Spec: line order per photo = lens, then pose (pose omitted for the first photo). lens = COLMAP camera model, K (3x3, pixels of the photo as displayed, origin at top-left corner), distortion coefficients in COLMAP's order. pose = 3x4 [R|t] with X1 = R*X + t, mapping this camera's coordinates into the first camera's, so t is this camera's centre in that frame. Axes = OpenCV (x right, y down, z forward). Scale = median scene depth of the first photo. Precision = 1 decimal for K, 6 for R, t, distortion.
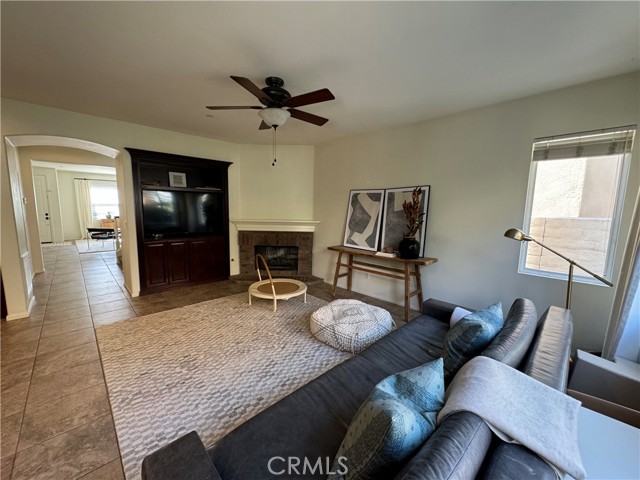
lens RADIAL K [[255.4, 0, 319.5], [0, 255.4, 240.0], [0, 0, 1]] dist [-0.000961, 0.000320]
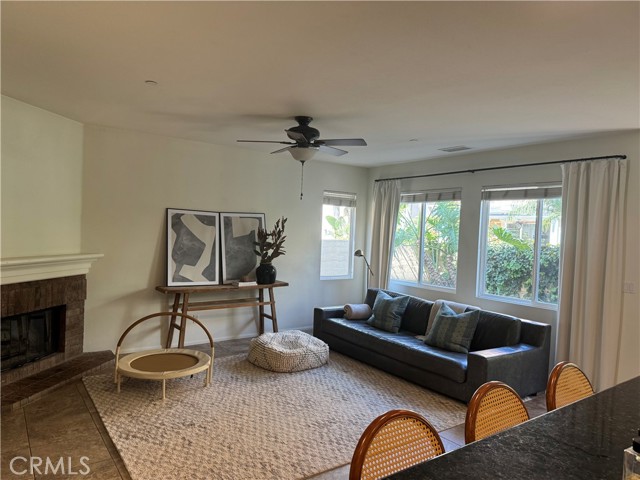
lens RADIAL K [[444.3, 0, 319.3], [0, 444.3, 241.0], [0, 0, 1]] dist [0.051259, -0.067499]
pose [[0.147022, -0.035513, 0.988495, -1.178197], [0.089525, 0.995731, 0.022458, -0.101612], [-0.985073, 0.085193, 0.149574, 0.429990]]
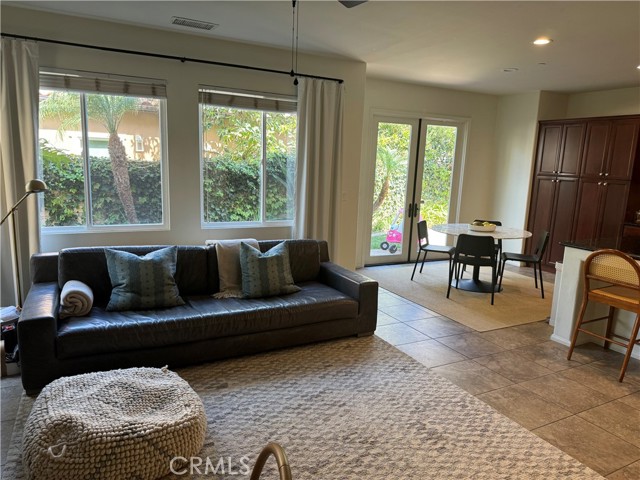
lens RADIAL K [[444.3, 0, 319.2], [0, 444.3, 240.8], [0, 0, 1]] dist [0.051259, -0.067499]
pose [[-0.956991, -0.103361, 0.271079, -0.296125], [-0.017876, 0.953614, 0.300500, -0.166464], [-0.289565, 0.282730, -0.914448, 1.137321]]
